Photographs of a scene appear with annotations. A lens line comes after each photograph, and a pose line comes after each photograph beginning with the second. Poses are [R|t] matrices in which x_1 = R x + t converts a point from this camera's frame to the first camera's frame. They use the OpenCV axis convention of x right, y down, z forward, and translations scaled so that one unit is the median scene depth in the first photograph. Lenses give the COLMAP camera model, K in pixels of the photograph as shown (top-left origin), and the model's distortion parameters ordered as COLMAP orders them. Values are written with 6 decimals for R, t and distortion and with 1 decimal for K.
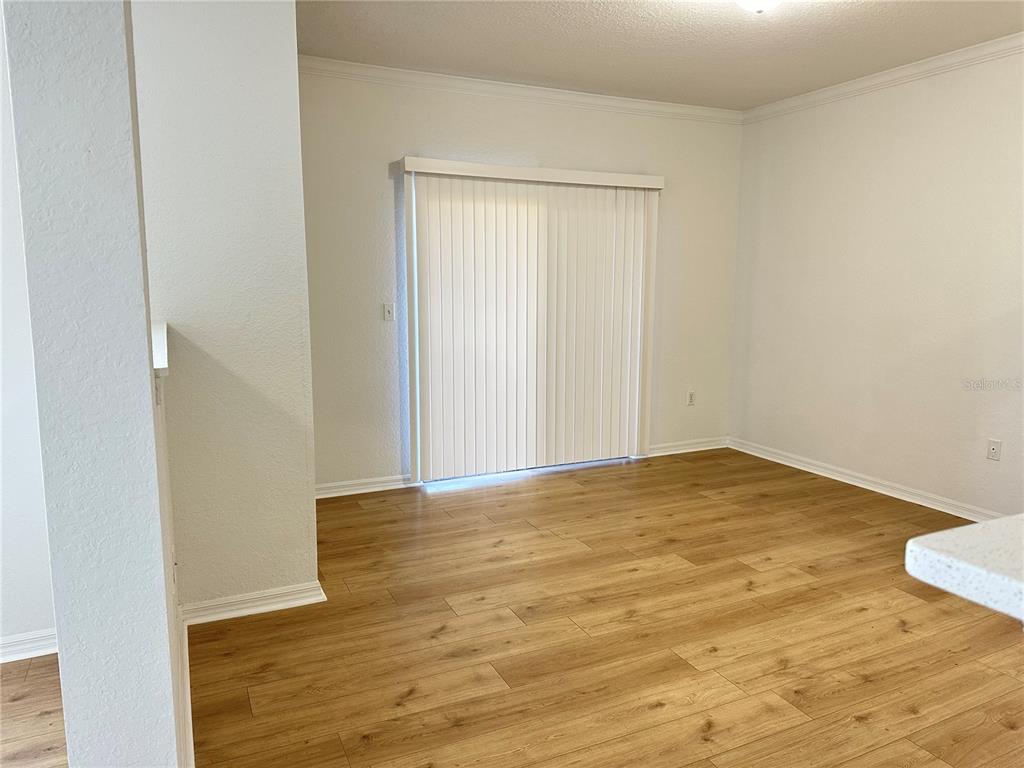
lens RADIAL K [[709.5, 0, 515.9], [0, 709.5, 387.9], [0, 0, 1]] dist [0.102306, -0.145991]
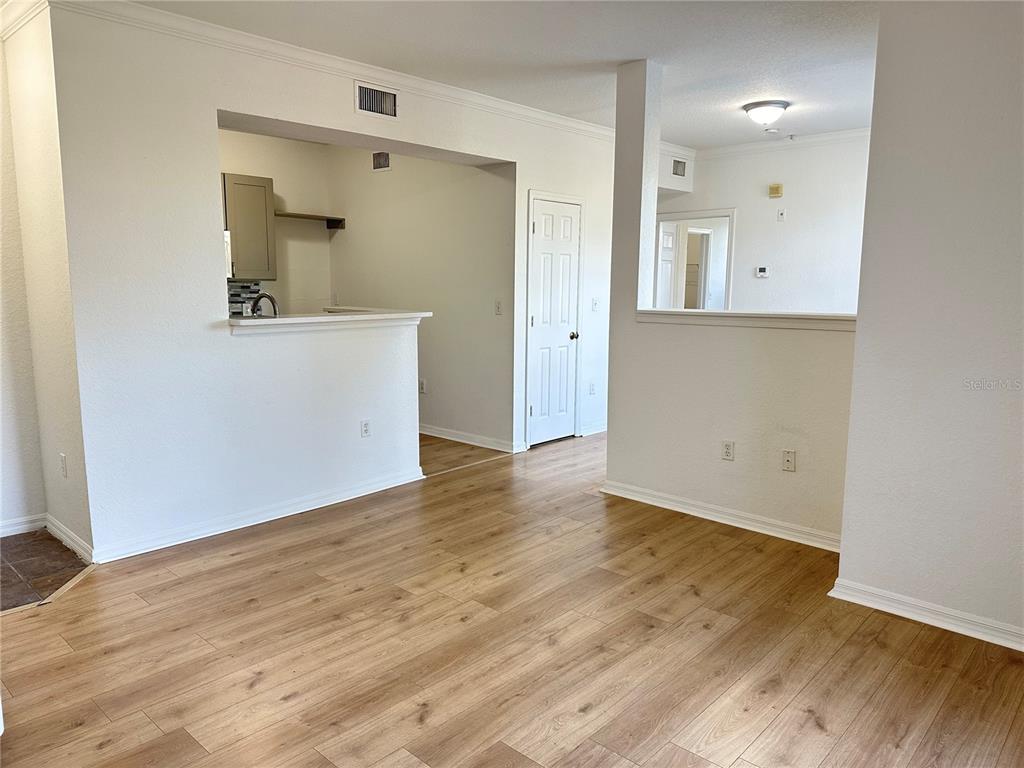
lens RADIAL K [[715.1, 0, 514.0], [0, 715.1, 380.3], [0, 0, 1]] dist [0.139060, -0.226267]
pose [[-0.927854, 0.041822, -0.370591, 0.544292], [-0.069742, 0.956705, 0.282579, -0.270818], [0.366365, 0.288038, -0.884766, 1.731597]]
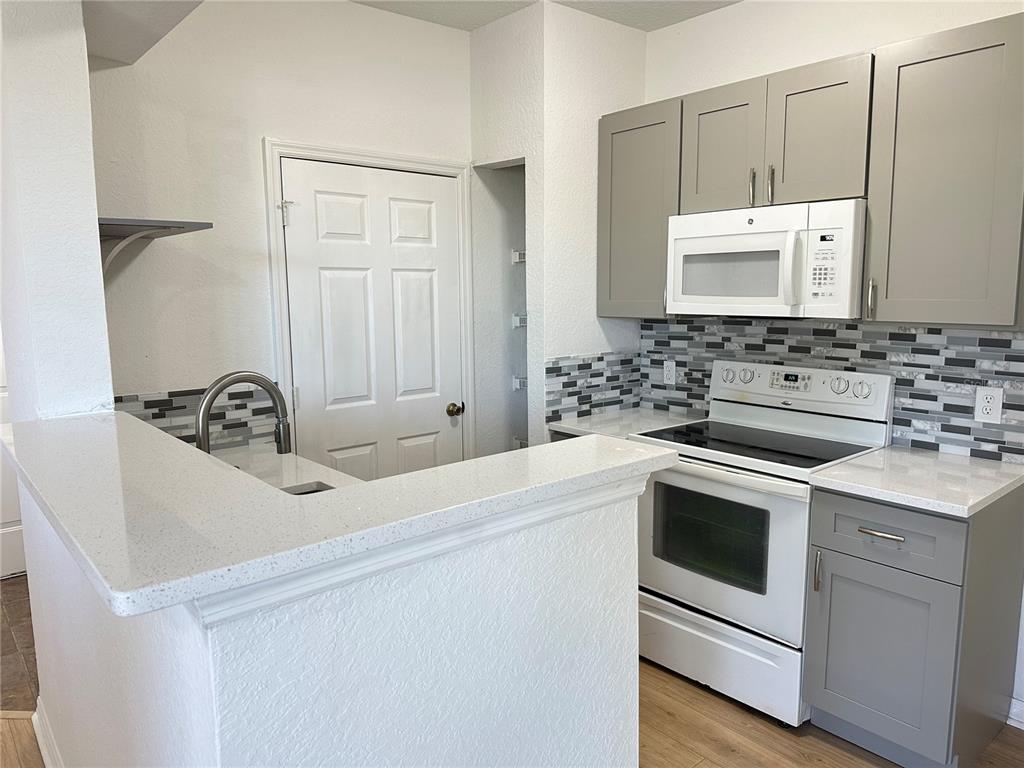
lens RADIAL K [[715.1, 0, 514.0], [0, 715.1, 380.3], [0, 0, 1]] dist [0.139060, -0.226267]
pose [[-0.255956, -0.128872, 0.958060, -0.155791], [0.158700, 0.972026, 0.173149, -0.046953], [-0.953573, 0.196363, -0.228344, 0.119304]]
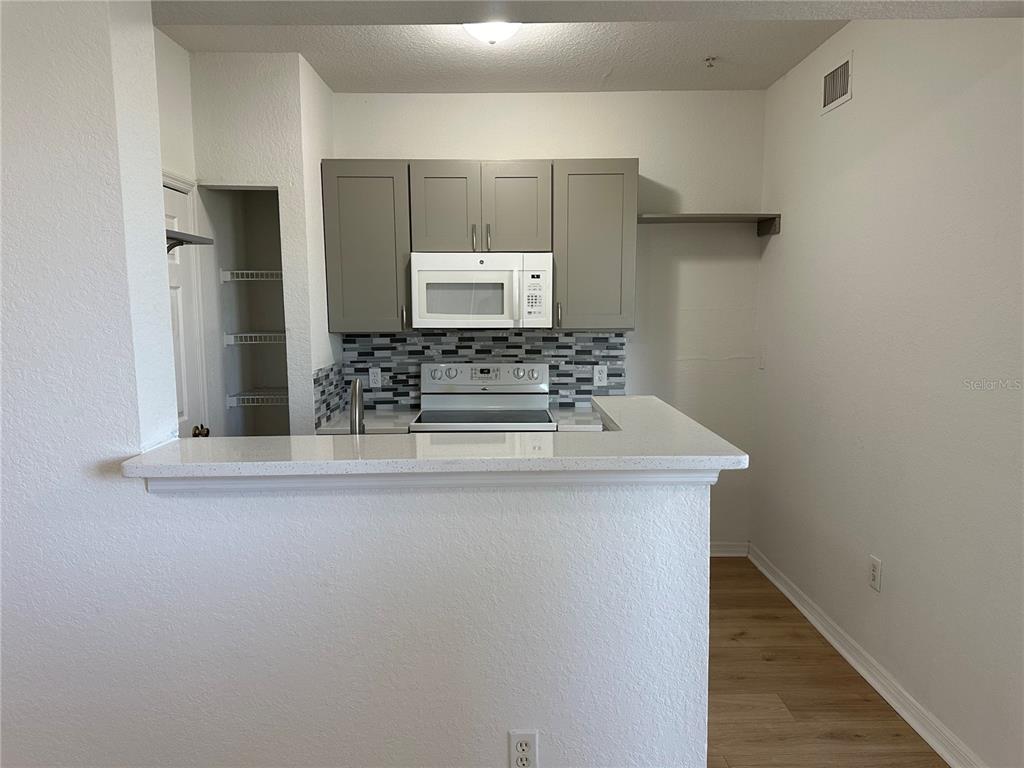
lens RADIAL K [[709.5, 0, 515.9], [0, 709.5, 387.9], [0, 0, 1]] dist [0.102306, -0.145991]
pose [[-0.909220, -0.048878, 0.413438, 0.057152], [0.065707, 0.963789, 0.258444, -0.137898], [-0.411099, 0.262148, -0.873084, 0.700344]]
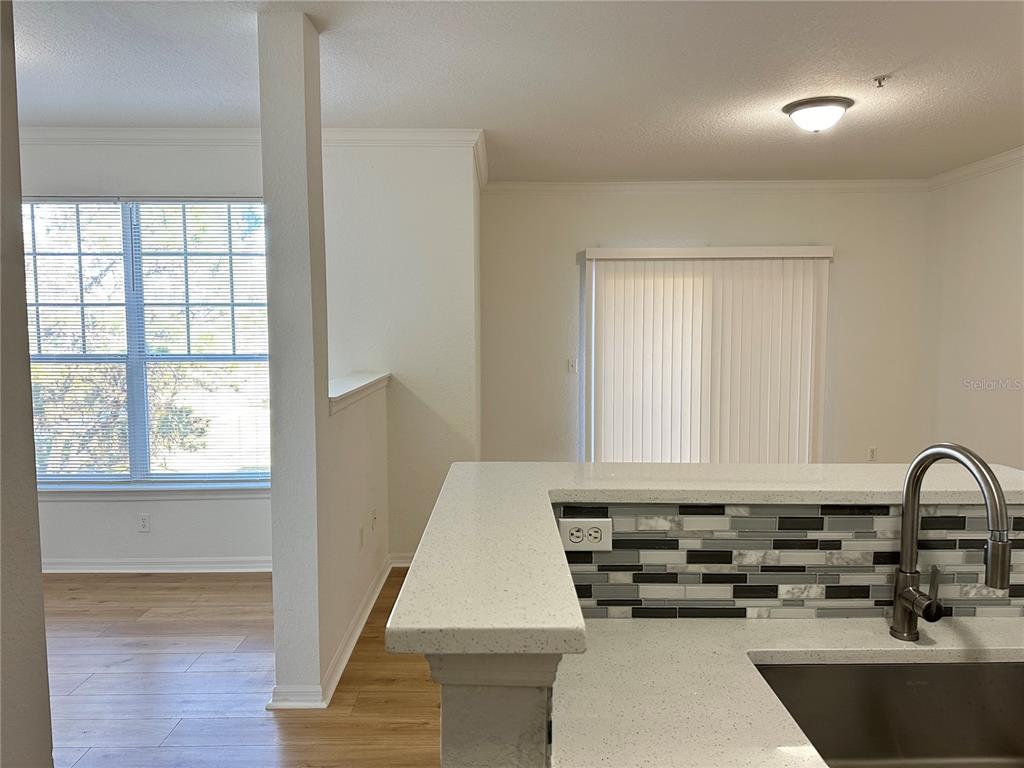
lens RADIAL K [[709.5, 0, 515.9], [0, 709.5, 387.9], [0, 0, 1]] dist [0.102306, -0.145991]
pose [[0.908317, 0.028873, -0.417285, 0.398570], [-0.058313, 0.996613, -0.057976, 0.018607], [0.414198, 0.076994, 0.906924, -0.296592]]
